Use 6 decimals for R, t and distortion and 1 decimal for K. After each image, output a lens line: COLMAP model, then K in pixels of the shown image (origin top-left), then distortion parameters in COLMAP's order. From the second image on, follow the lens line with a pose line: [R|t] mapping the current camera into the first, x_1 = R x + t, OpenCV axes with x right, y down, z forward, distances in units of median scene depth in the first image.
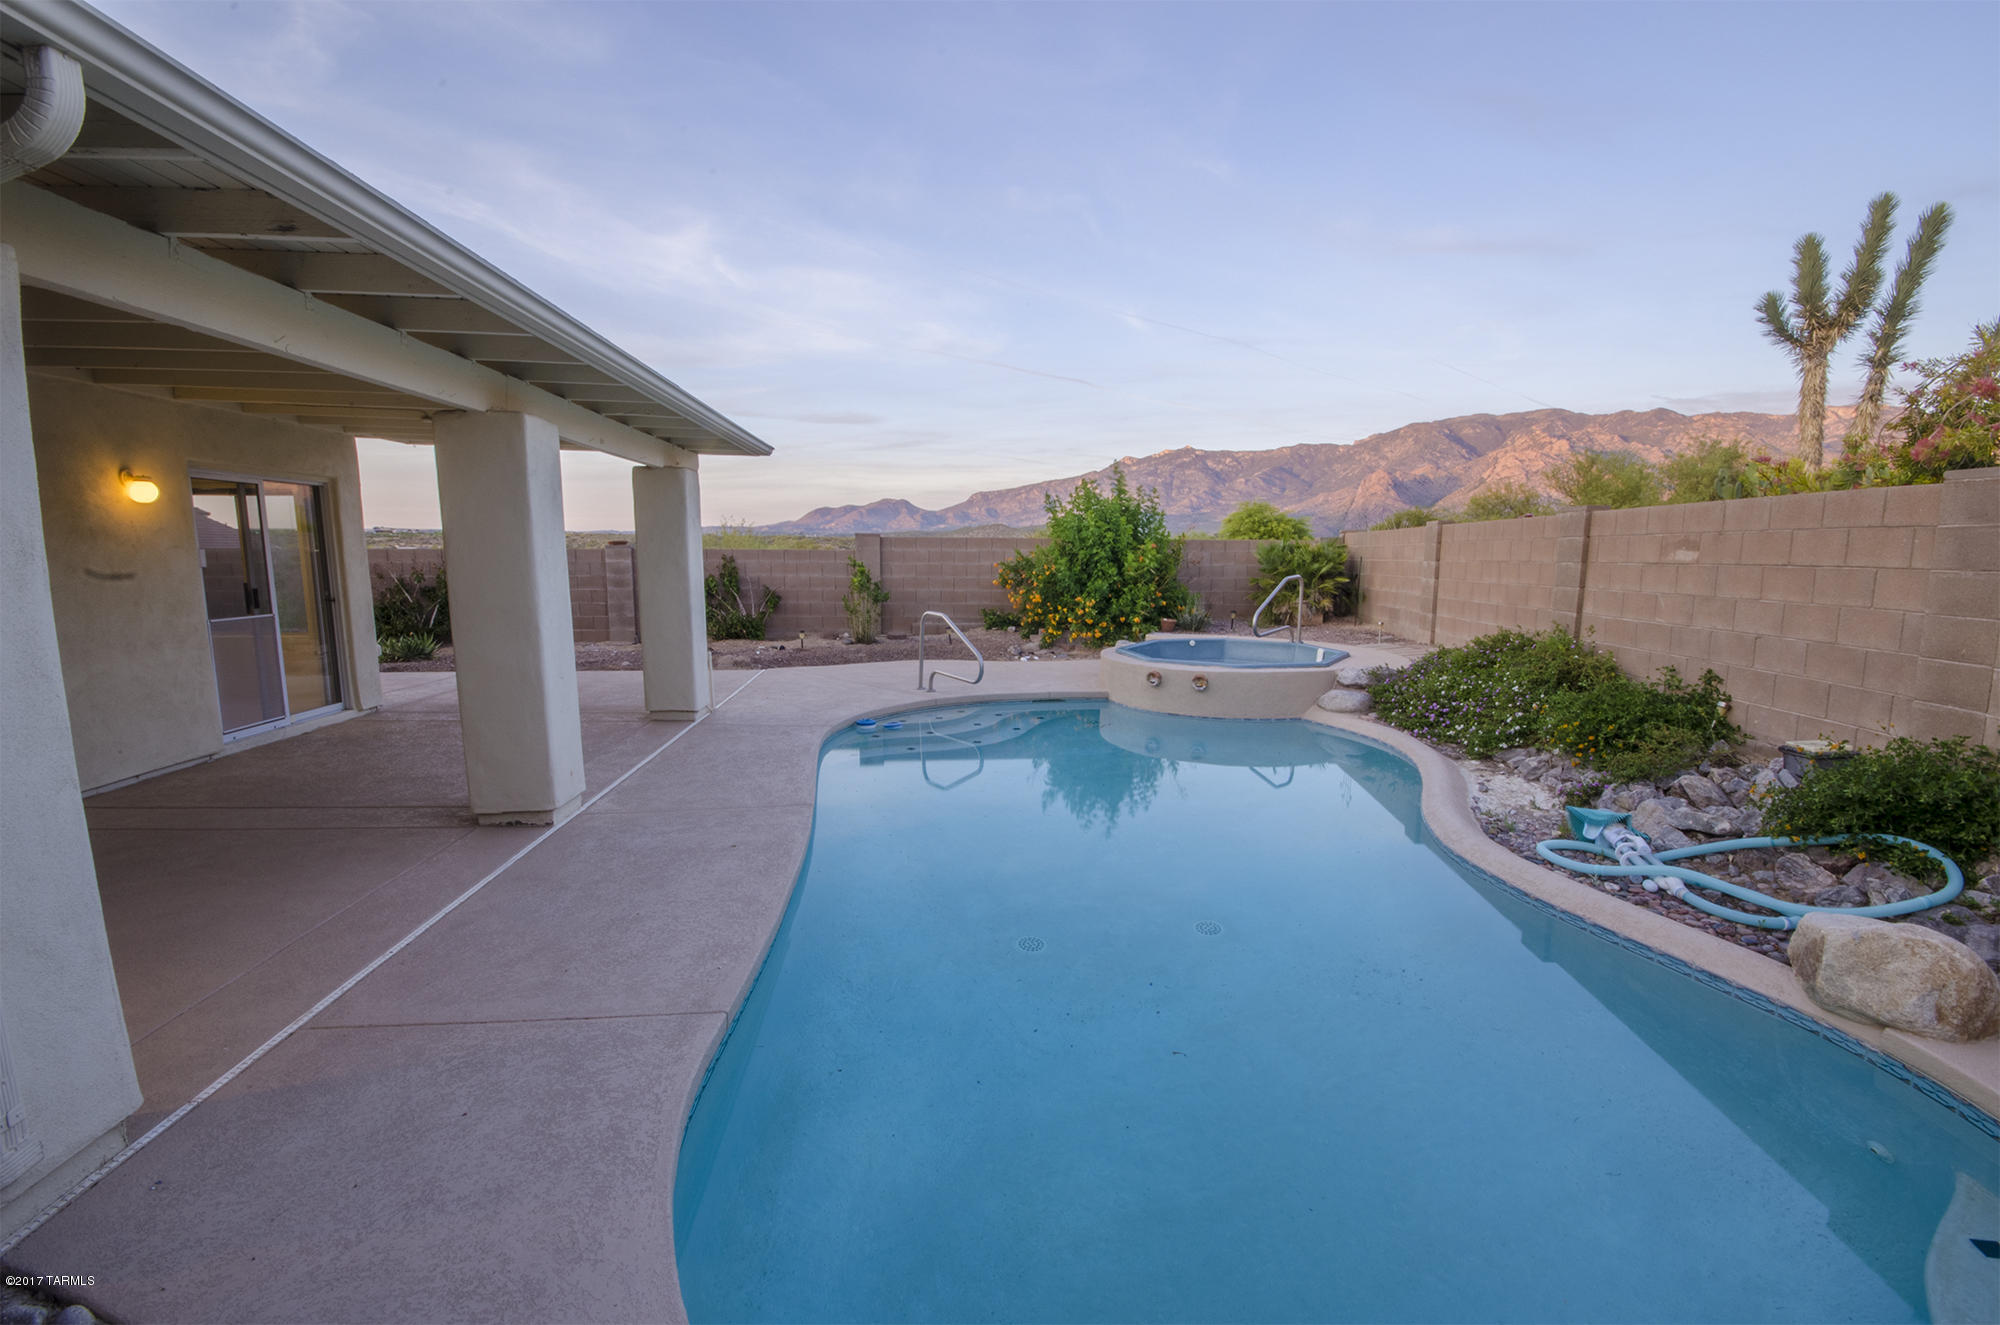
lens RADIAL K [[881.3, 0, 1000.0], [0, 881.3, 662.5], [0, 0, 1]] dist [-0.000084, 0.000032]
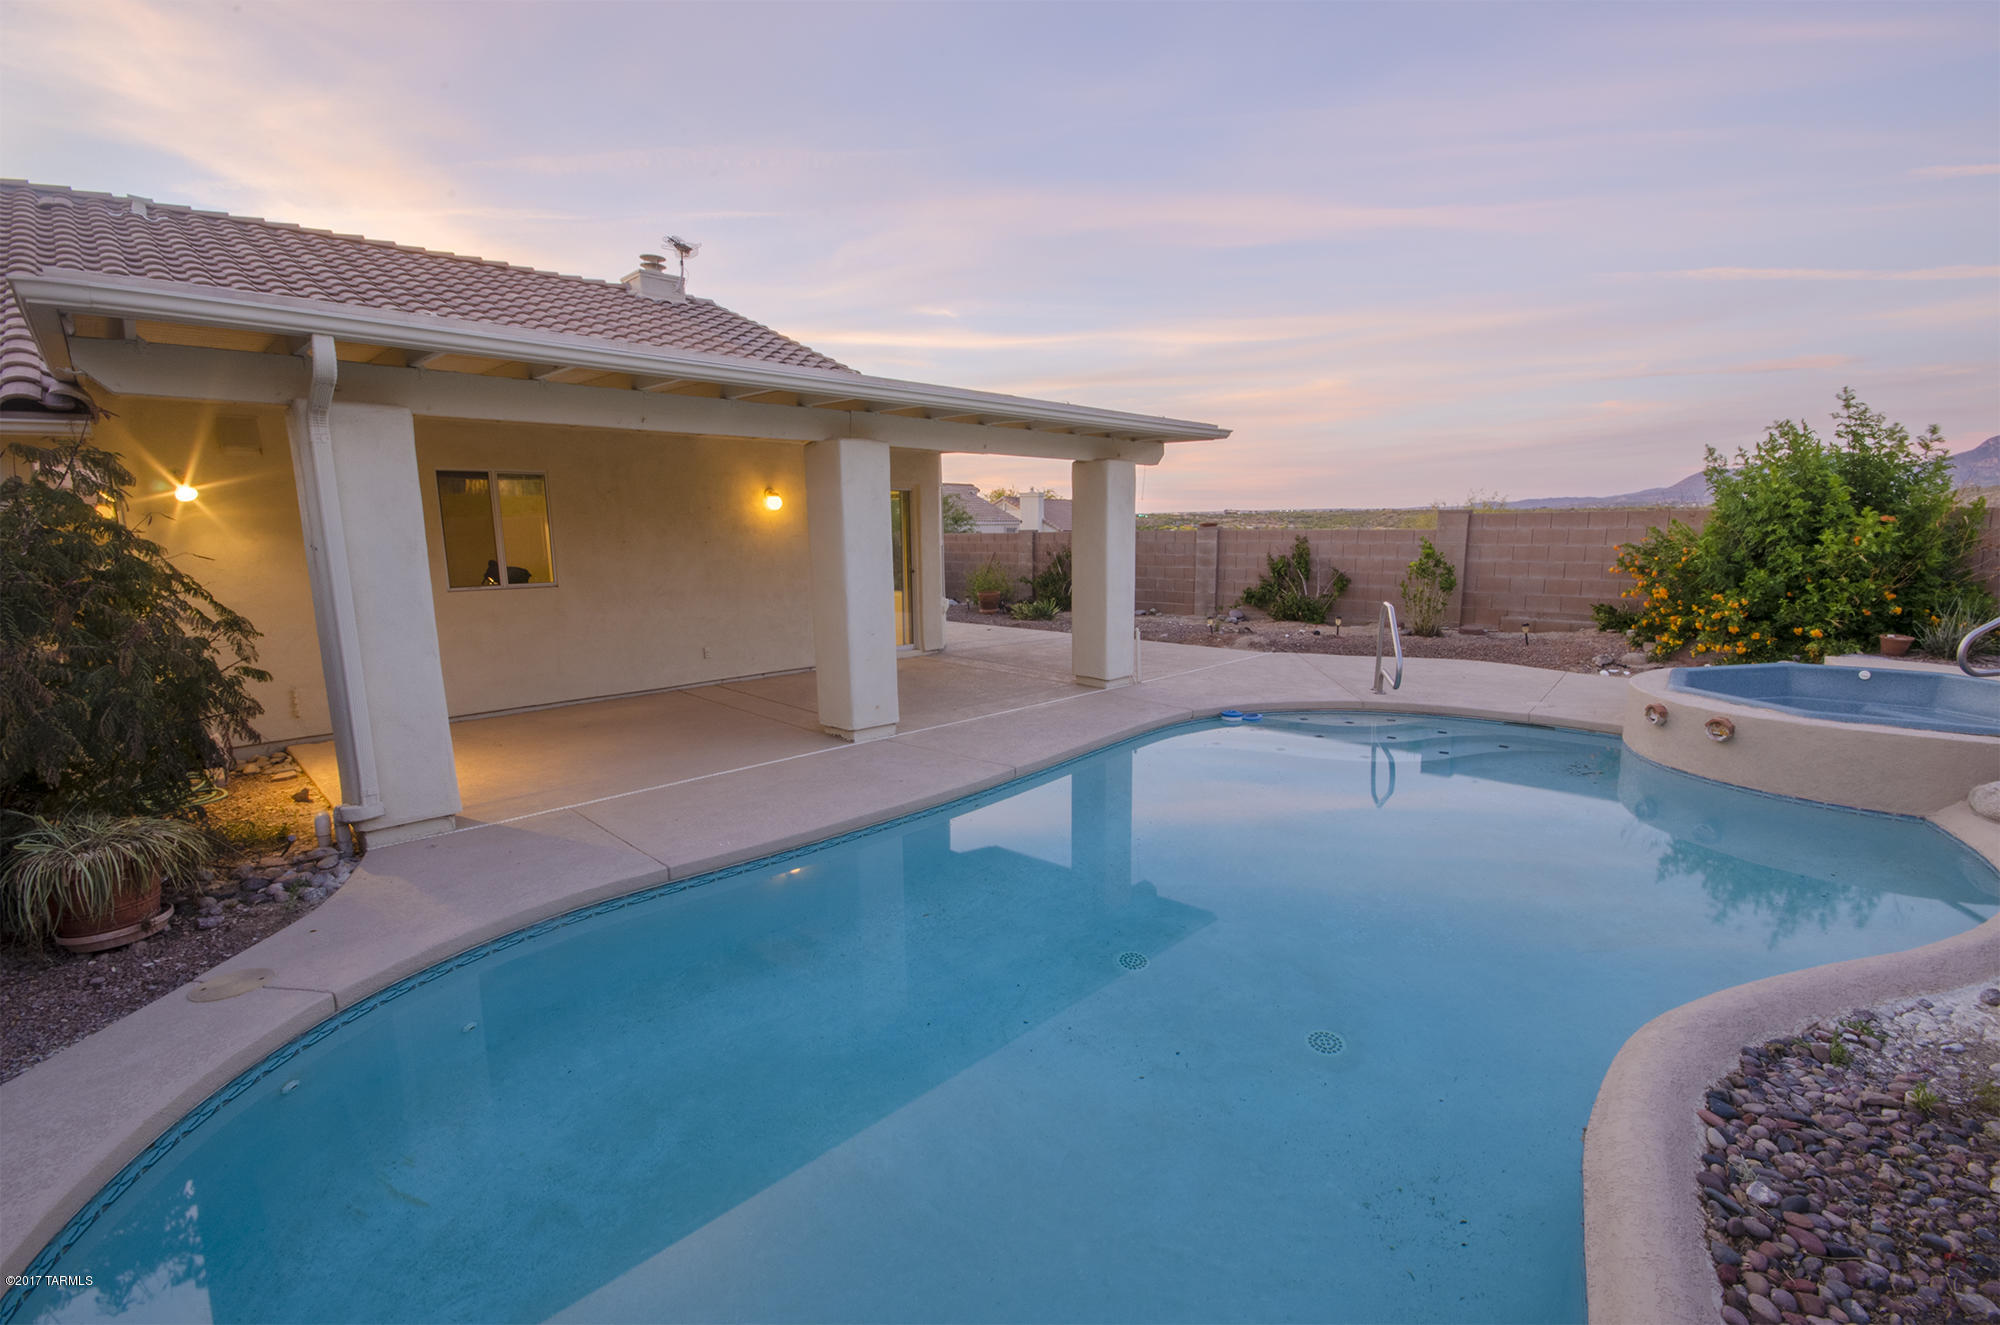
lens RADIAL K [[881.3, 0, 1000.0], [0, 881.3, 662.5], [0, 0, 1]] dist [-0.000084, 0.000032]
pose [[0.653736, 0.103468, -0.749615, 0.247182], [-0.084350, 0.994398, 0.063693, -0.016360], [0.752007, 0.021592, 0.658802, 0.104760]]
